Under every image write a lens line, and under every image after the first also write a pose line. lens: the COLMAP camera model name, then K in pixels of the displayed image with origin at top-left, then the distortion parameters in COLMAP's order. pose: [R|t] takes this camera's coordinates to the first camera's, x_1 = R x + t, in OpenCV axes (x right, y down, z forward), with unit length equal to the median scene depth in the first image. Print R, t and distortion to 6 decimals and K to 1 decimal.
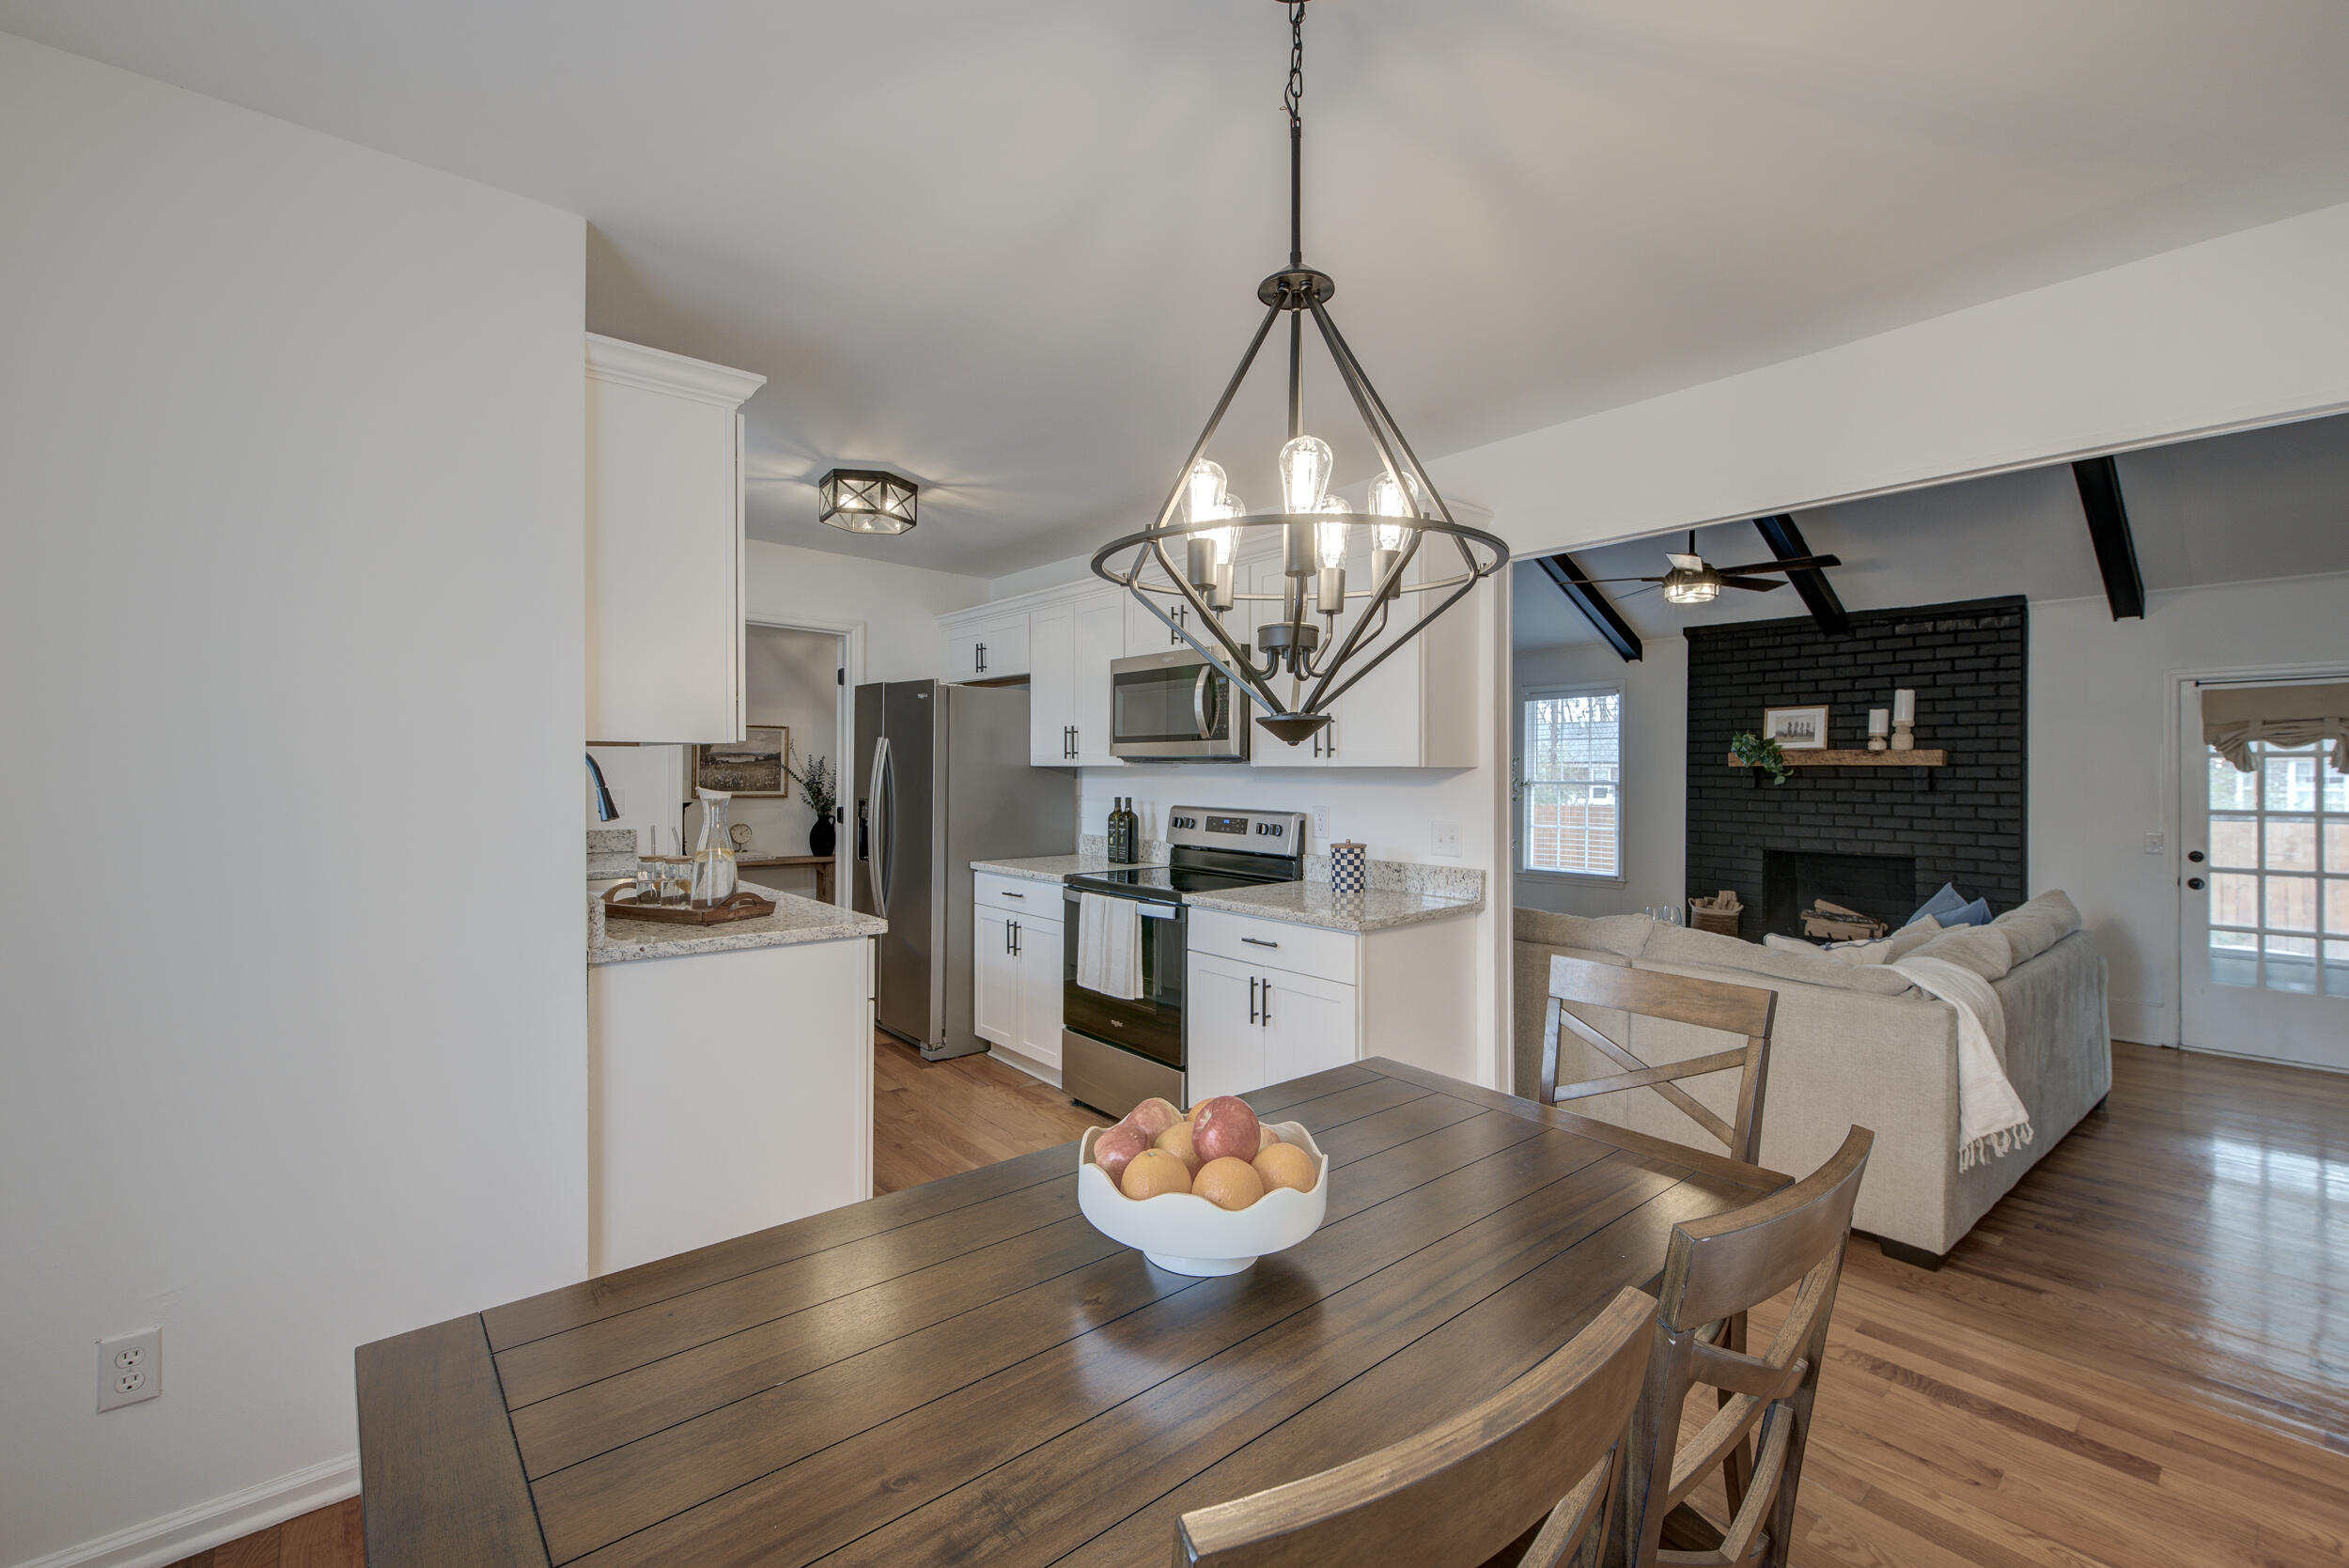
lens RADIAL K [[998.2, 0, 1190.0], [0, 998.2, 753.9], [0, 0, 1]] dist [-0.000537, -0.000034]
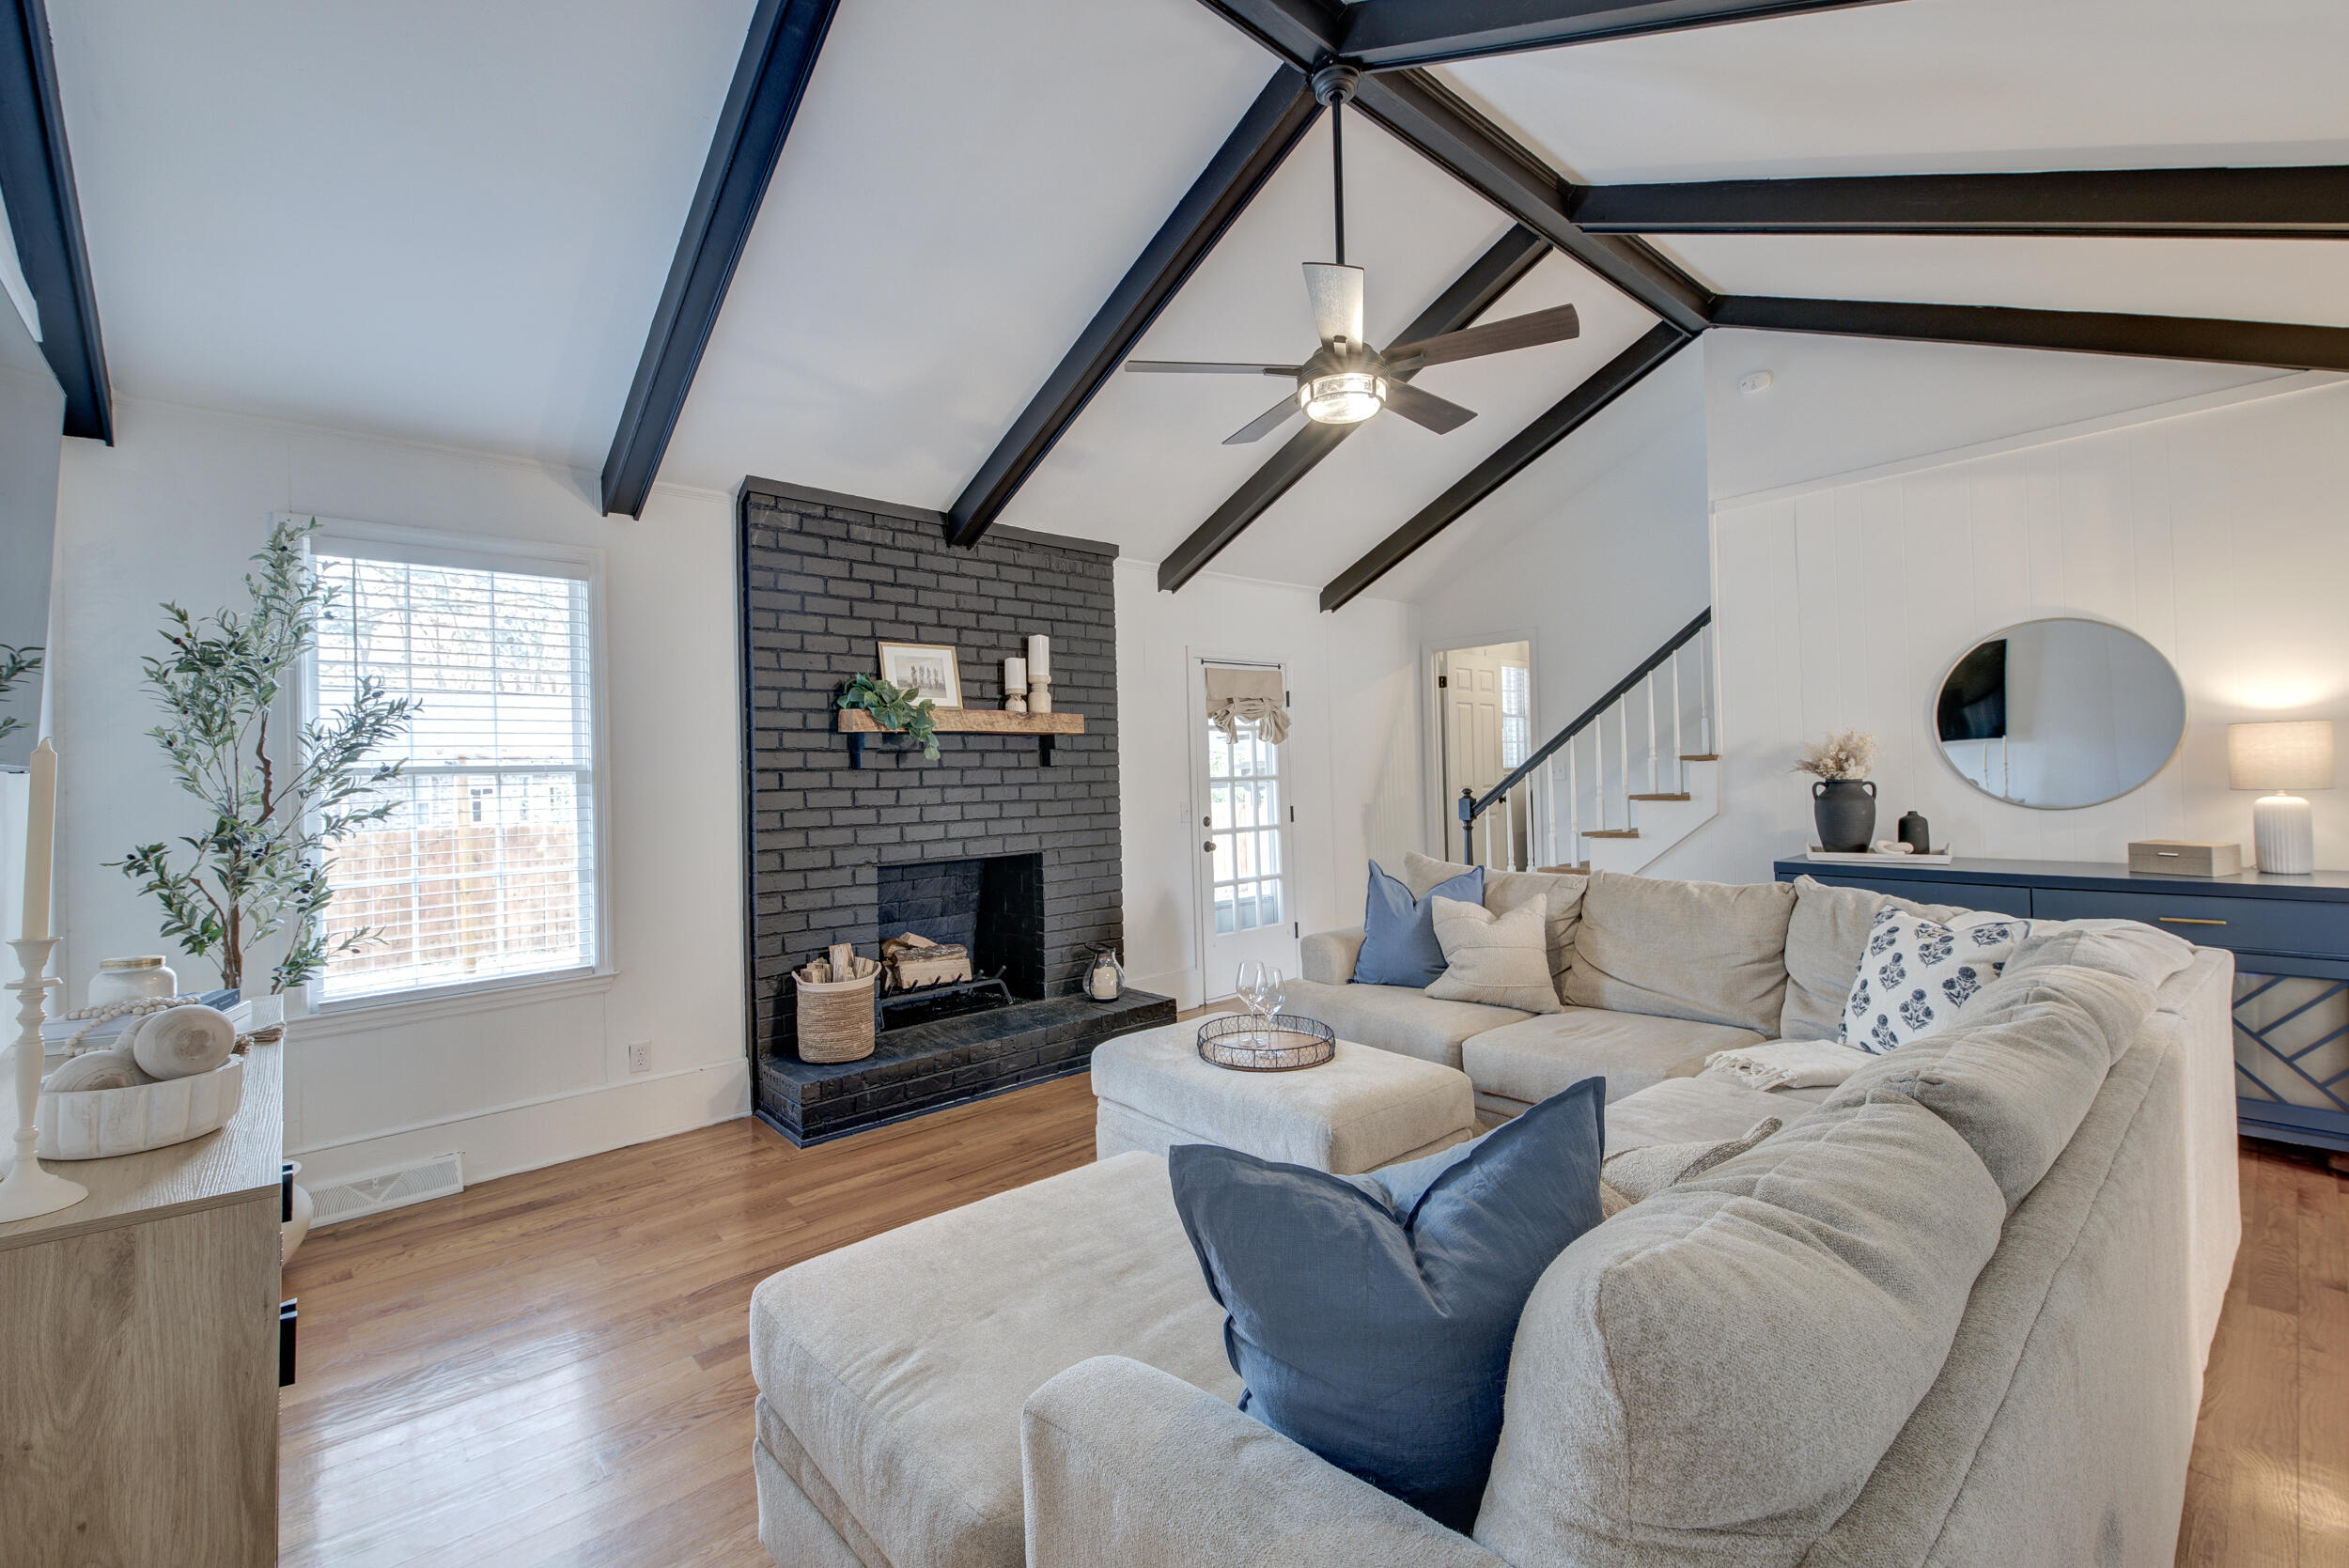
lens RADIAL K [[998.2, 0, 1190.0], [0, 998.2, 753.9], [0, 0, 1]] dist [-0.000537, -0.000034]
pose [[-0.021775, 0.010957, 0.999703, -0.058716], [0.003203, 0.999936, -0.010890, 0.035467], [-0.999758, 0.002965, -0.021808, 0.887176]]
